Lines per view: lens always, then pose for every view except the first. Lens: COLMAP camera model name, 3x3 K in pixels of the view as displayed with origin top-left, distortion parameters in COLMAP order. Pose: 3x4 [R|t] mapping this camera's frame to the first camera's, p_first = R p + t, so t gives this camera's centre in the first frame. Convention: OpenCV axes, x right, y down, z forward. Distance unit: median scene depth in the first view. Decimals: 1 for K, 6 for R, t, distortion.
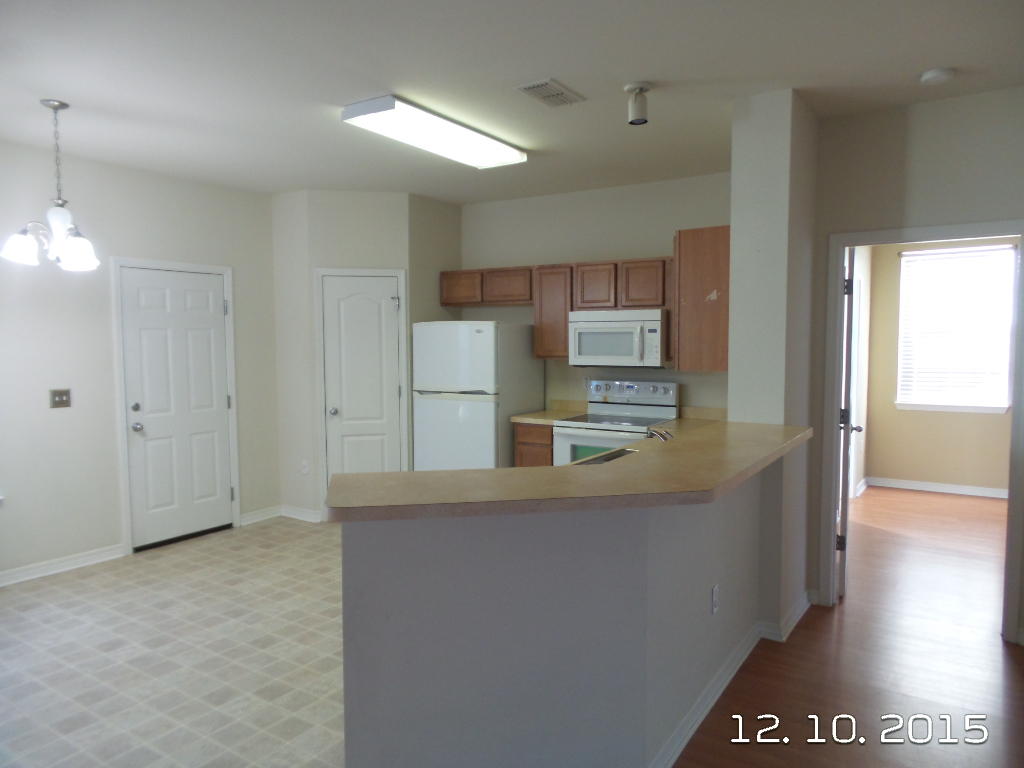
lens RADIAL K [[734.6, 0, 517.5], [0, 734.6, 387.6], [0, 0, 1]] dist [0.011471, -0.000986]
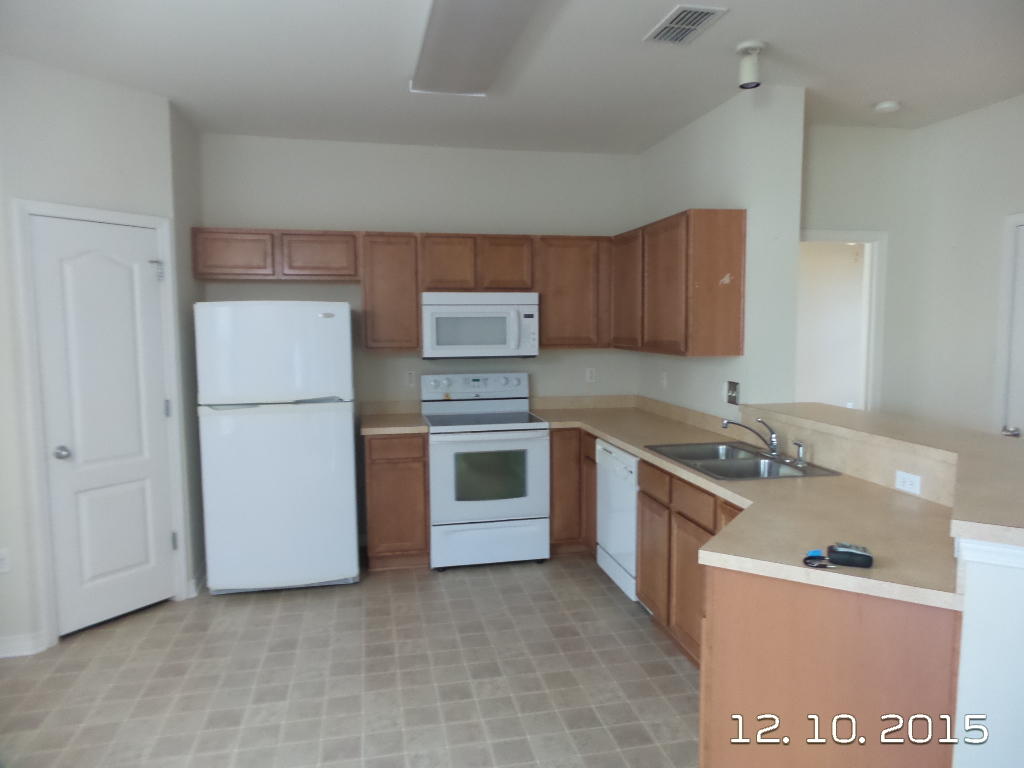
lens RADIAL K [[734.6, 0, 514.7], [0, 734.6, 381.4], [0, 0, 1]] dist [0.011471, -0.000986]
pose [[0.684645, -0.059272, 0.726463, -0.459371], [0.054567, 0.998059, 0.030005, -0.023634], [-0.726831, 0.019098, 0.686550, 0.371750]]
